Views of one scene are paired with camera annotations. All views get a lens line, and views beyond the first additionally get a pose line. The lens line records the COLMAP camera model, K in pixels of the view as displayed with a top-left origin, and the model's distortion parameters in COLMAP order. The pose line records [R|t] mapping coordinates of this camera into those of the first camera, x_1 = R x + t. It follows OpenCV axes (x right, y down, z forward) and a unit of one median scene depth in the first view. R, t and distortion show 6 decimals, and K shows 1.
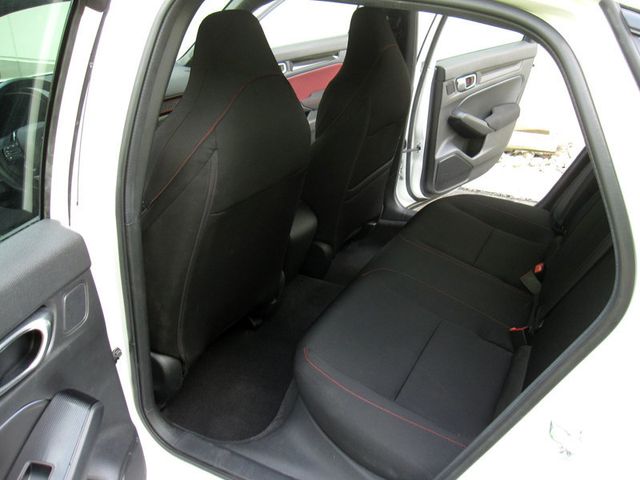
lens RADIAL K [[527.0, 0, 320.0], [0, 527.0, 240.0], [0, 0, 1]] dist [-0.079505, 0.065577]
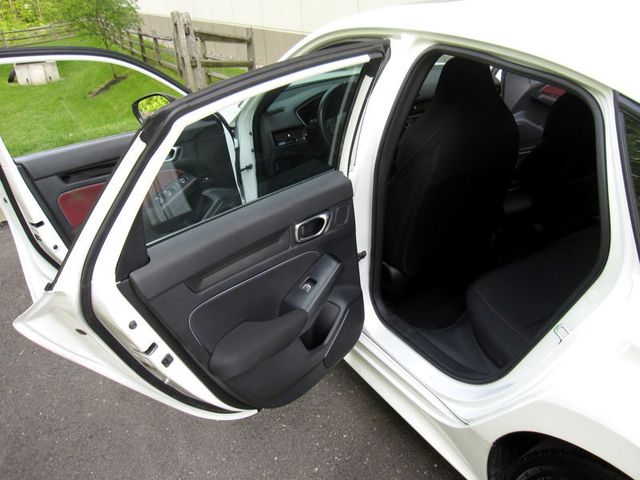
lens RADIAL K [[527.0, 0, 320.0], [0, 527.0, 240.0], [0, 0, 1]] dist [-0.079505, 0.065577]
pose [[0.832287, 0.195269, -0.518813, 0.520814], [-0.172719, 0.980663, 0.092020, 0.048439], [0.526750, 0.013022, 0.849921, -0.759834]]
